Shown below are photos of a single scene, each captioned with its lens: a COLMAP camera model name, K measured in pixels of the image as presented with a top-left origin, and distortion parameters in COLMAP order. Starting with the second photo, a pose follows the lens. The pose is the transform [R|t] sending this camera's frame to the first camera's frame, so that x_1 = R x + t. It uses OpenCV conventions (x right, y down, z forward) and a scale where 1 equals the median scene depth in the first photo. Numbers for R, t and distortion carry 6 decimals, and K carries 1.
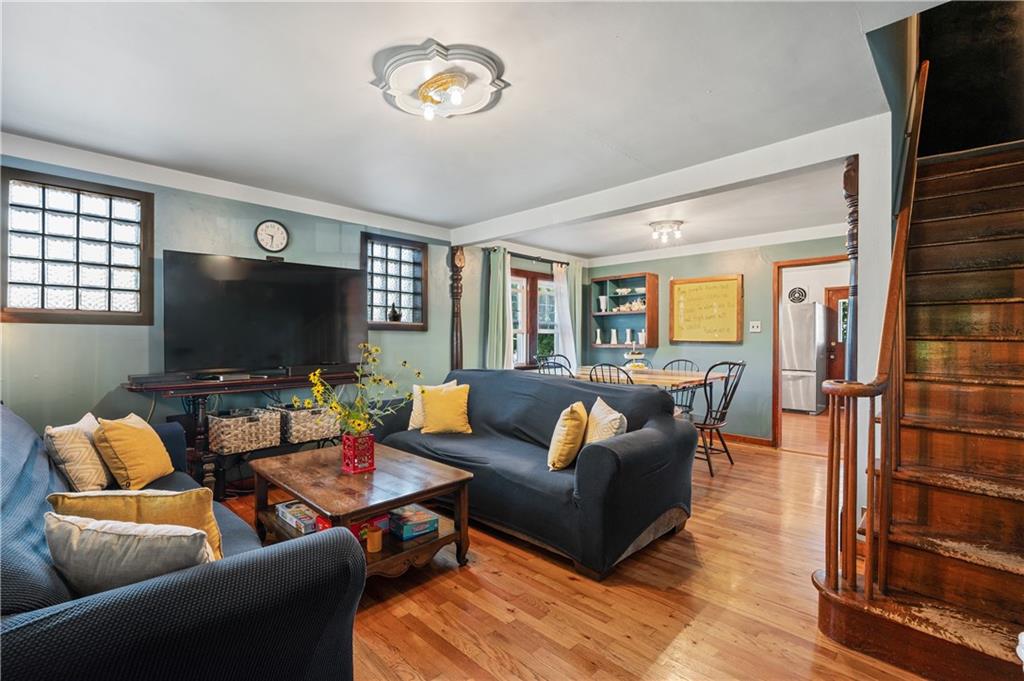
lens RADIAL K [[455.7, 0, 514.6], [0, 455.7, 343.5], [0, 0, 1]] dist [-0.002327, 0.000651]
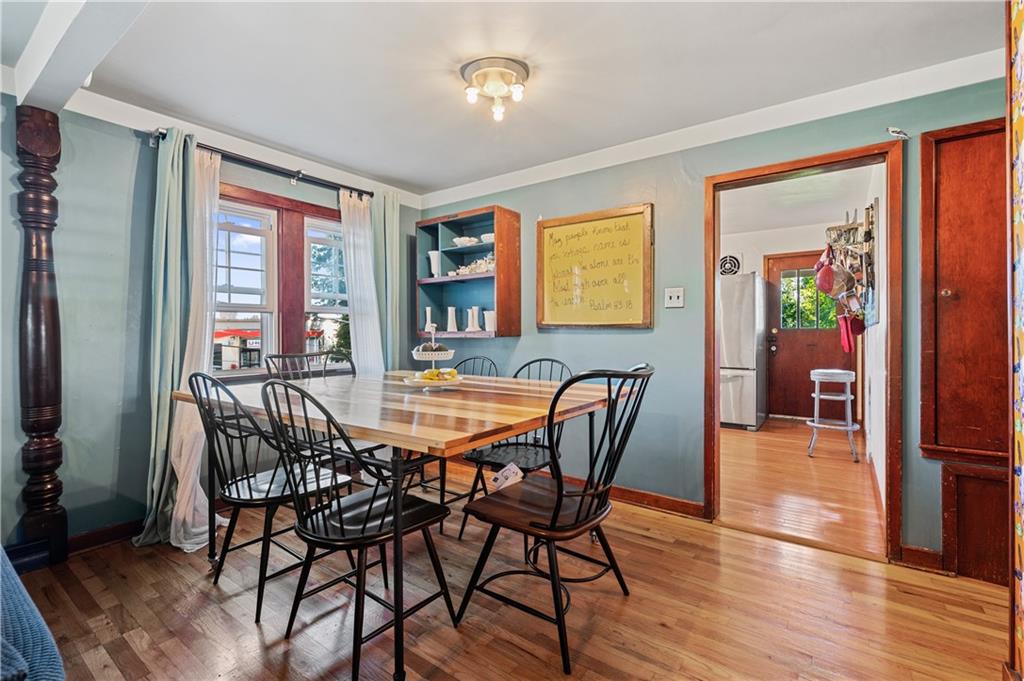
lens RADIAL K [[455.7, 0, 512.8], [0, 455.7, 340.1], [0, 0, 1]] dist [-0.002327, 0.000651]
pose [[0.990085, -0.008265, 0.140229, 0.228199], [0.006896, 0.999924, 0.010248, 0.007097], [-0.140303, -0.009180, 0.990066, 0.426708]]
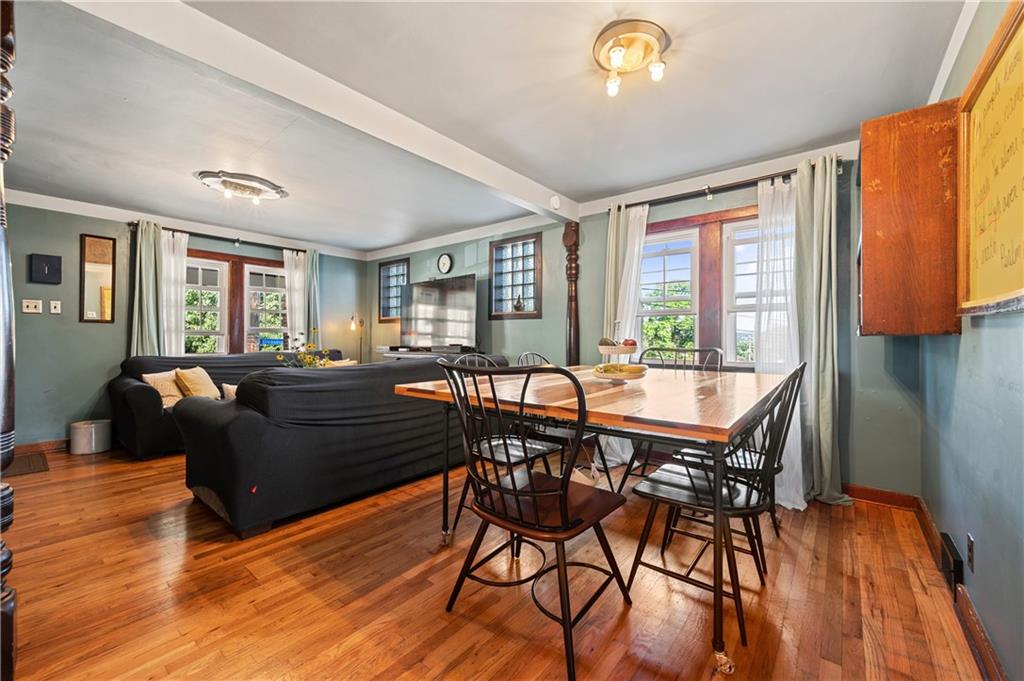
lens RADIAL K [[417.6, 0, 521.2], [0, 417.6, 334.6], [0, 0, 1]] dist [0.002033, 0.000501]
pose [[0.102579, -0.006959, -0.994701, 0.585490], [-0.004584, 0.999962, -0.007468, 0.012356], [0.994714, 0.005326, 0.102543, 0.698228]]
